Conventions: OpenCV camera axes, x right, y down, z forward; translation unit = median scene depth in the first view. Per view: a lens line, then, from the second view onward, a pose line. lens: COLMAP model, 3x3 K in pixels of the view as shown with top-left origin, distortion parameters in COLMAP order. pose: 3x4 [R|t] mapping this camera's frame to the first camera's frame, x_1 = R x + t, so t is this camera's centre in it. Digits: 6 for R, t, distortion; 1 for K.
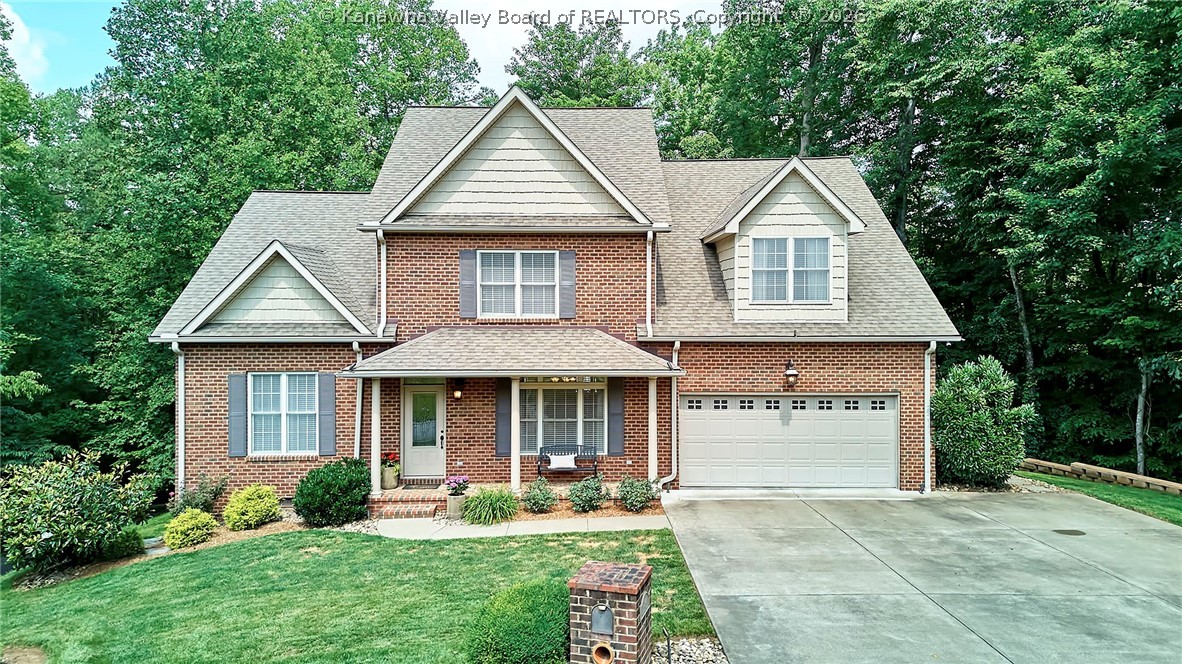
lens RADIAL K [[867.8, 0, 588.9], [0, 867.8, 325.5], [0, 0, 1]] dist [0.099556, -0.002407]
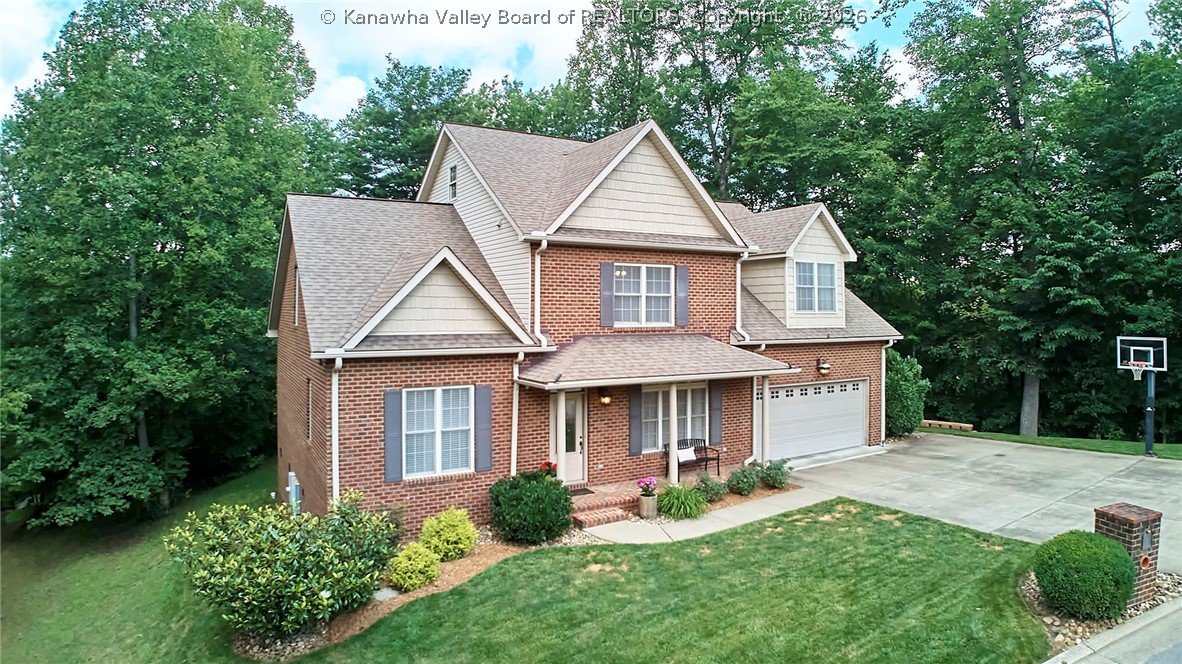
lens RADIAL K [[703.0, 0, 593.5], [0, 703.0, 289.9], [0, 0, 1]] dist [-0.115442, -0.000829]
pose [[0.864430, 0.017418, 0.502451, -0.588765], [0.012087, 0.998391, -0.055406, -0.006578], [-0.502607, 0.053968, 0.862829, 0.278210]]
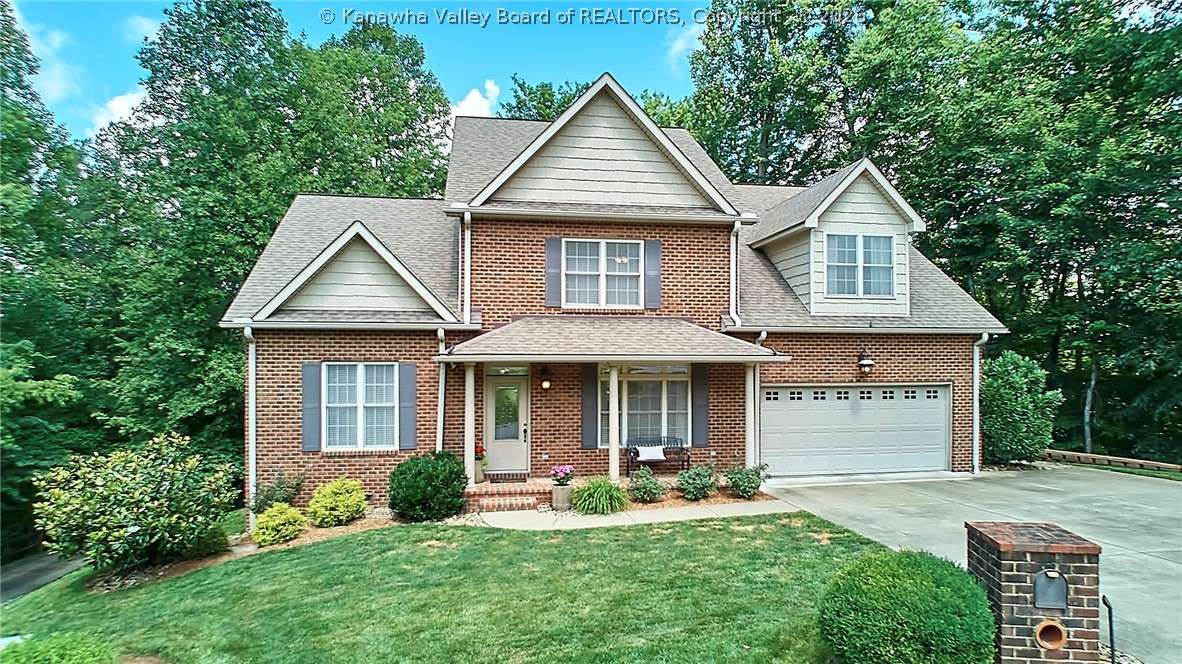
lens RADIAL K [[708.5, 0, 584.8], [0, 708.5, 358.7], [0, 0, 1]] dist [-0.023652, -0.001058]
pose [[0.989897, 0.002230, 0.141770, -0.219884], [0.001703, 0.999617, -0.027611, 0.072071], [-0.141778, 0.027574, 0.989514, 0.216373]]
